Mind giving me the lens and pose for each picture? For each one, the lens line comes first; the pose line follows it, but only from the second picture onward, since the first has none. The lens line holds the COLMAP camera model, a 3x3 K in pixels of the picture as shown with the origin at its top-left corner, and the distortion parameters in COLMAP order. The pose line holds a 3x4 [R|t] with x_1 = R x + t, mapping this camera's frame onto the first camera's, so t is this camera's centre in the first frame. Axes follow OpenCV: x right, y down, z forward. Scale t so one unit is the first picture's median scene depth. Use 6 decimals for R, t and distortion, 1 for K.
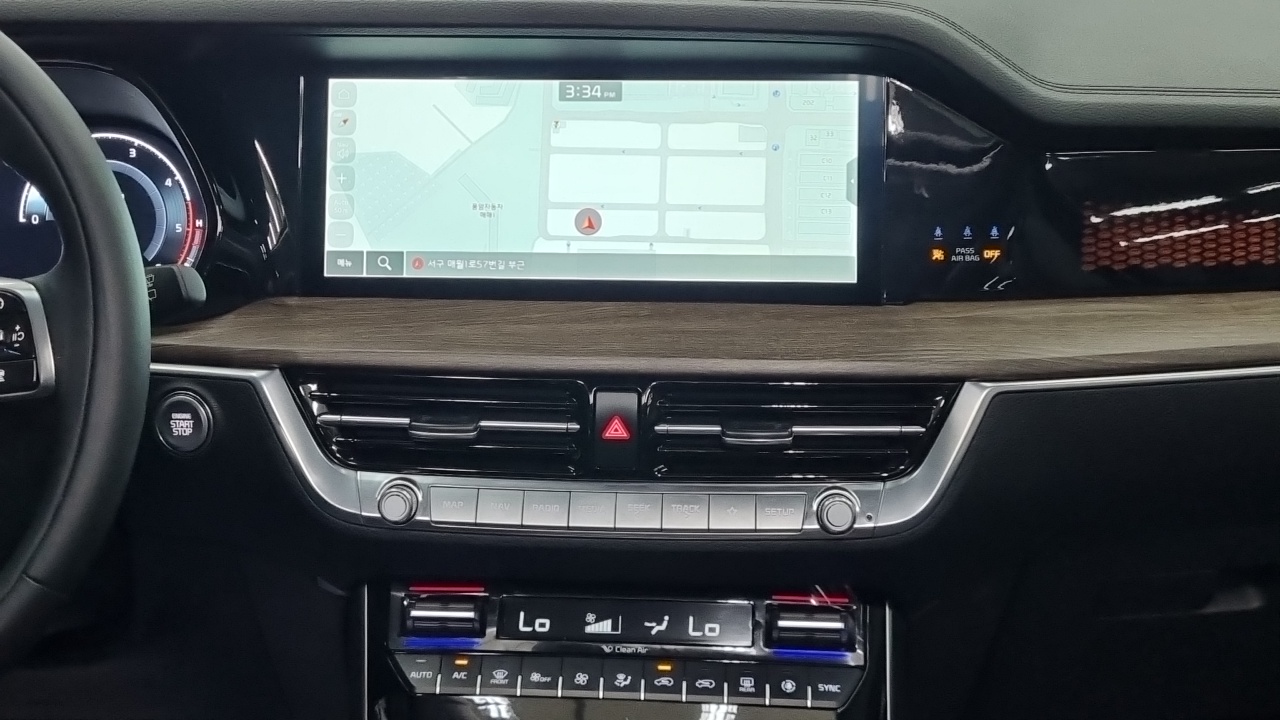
lens RADIAL K [[1869.0, 0, 639.3], [0, 1869.0, 291.7], [0, 0, 1]] dist [0.020329, 0.020758]
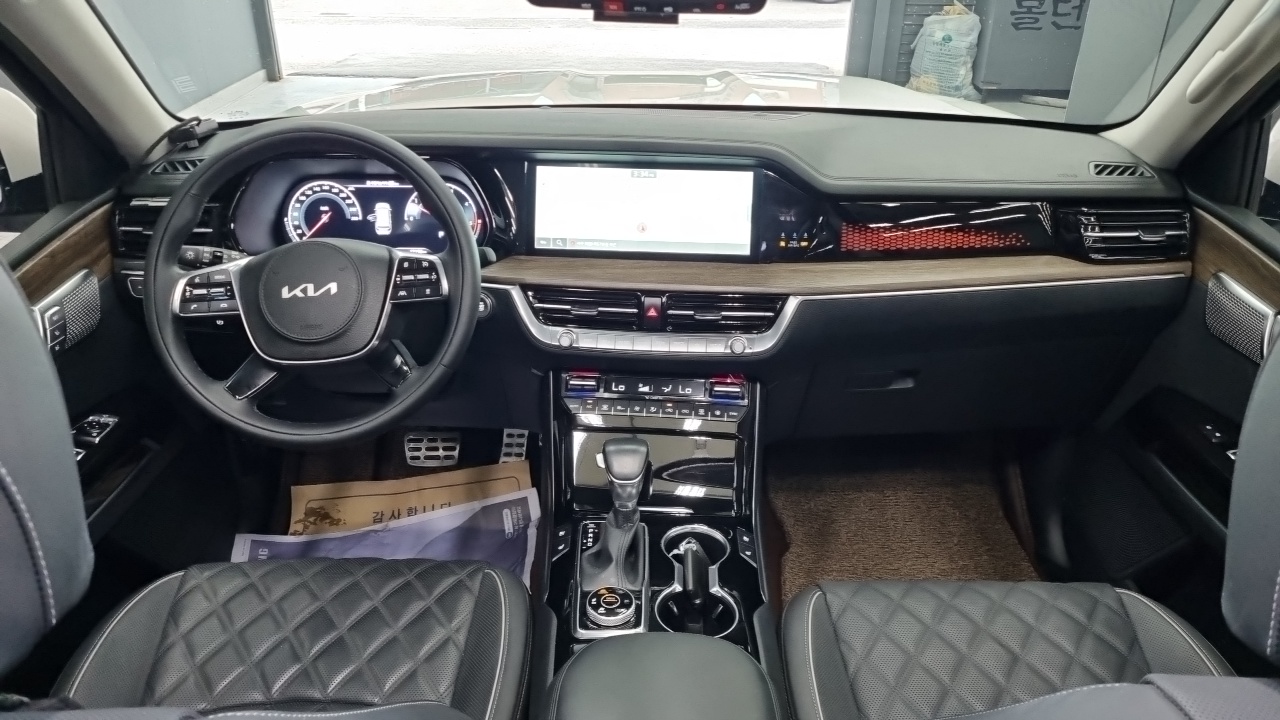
lens RADIAL K [[1052.6, 0, 640.0], [0, 1052.6, 360.0], [0, 0, 1]] dist [0.070541, -0.011486]
pose [[0.999742, 0.017585, -0.014377, -0.007168], [-0.015467, 0.990582, 0.136047, -0.054992], [0.016634, -0.135789, 0.990598, -0.417099]]
